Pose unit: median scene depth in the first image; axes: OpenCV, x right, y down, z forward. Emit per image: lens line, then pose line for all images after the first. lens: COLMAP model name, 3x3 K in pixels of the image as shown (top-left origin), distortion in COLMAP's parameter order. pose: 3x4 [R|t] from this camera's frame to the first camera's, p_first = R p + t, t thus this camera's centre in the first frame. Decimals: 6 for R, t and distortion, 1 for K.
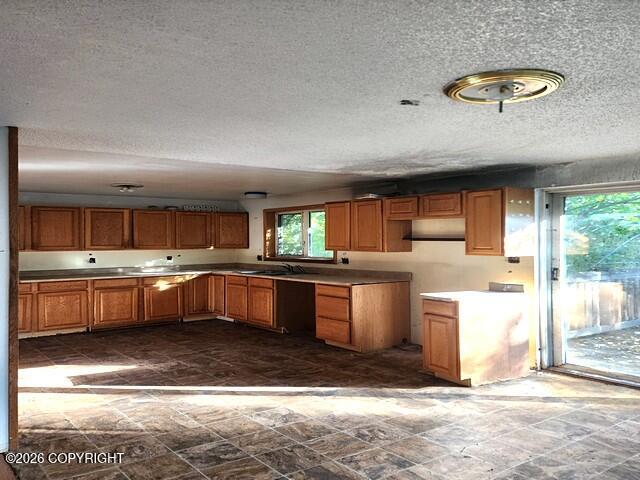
lens RADIAL K [[559.1, 0, 320.0], [0, 559.1, 240.0], [0, 0, 1]] dist [0.131979, -0.263718]
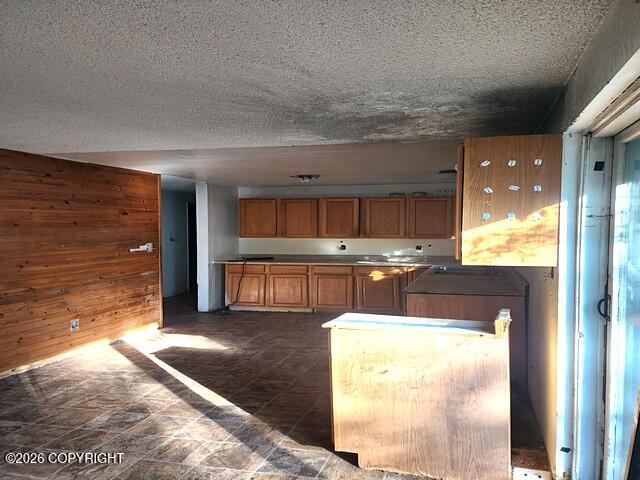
lens RADIAL K [[559.1, 0, 320.0], [0, 559.1, 240.0], [0, 0, 1]] dist [0.131979, -0.263718]
pose [[0.629643, 0.022081, -0.776570, 0.429520], [-0.003607, 0.999668, 0.025499, -0.005108], [0.776876, -0.013254, 0.629514, 0.340403]]
